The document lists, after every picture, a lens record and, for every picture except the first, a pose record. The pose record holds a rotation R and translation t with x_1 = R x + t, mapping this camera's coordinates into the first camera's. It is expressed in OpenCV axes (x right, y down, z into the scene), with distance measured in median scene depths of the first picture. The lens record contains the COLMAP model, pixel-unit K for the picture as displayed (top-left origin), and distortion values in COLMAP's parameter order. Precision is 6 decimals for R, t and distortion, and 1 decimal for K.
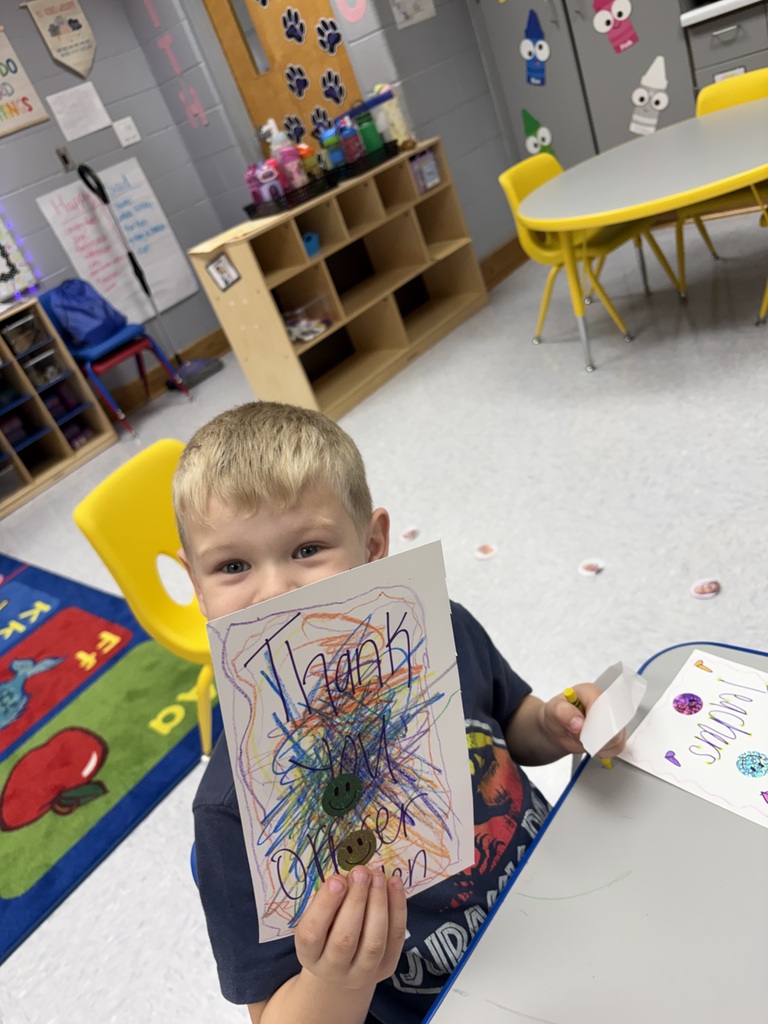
lens RADIAL K [[799.1, 0, 388.0], [0, 799.1, 511.9], [0, 0, 1]] dist [0.043740, -0.031869]
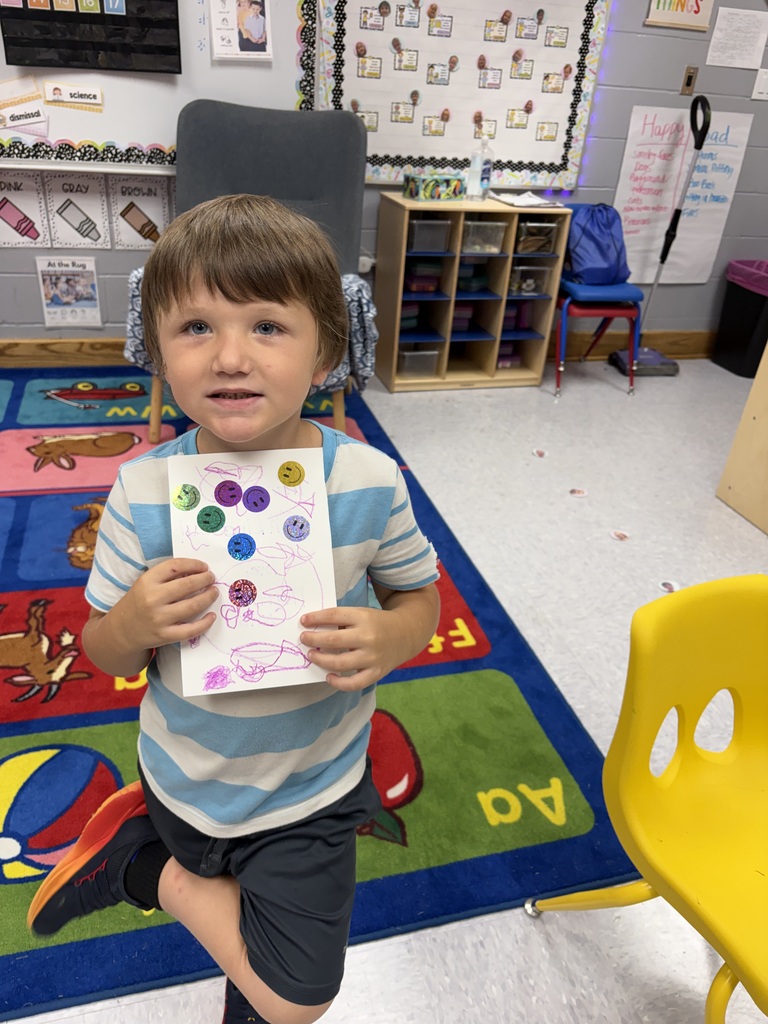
lens RADIAL K [[799.1, 0, 375.5], [0, 799.1, 512.6], [0, 0, 1]] dist [0.043740, -0.031869]
pose [[0.755159, 0.607216, -0.247029, -0.164266], [-0.584523, 0.794301, 0.165588, -0.017724], [0.296763, 0.019349, 0.954755, 0.086895]]
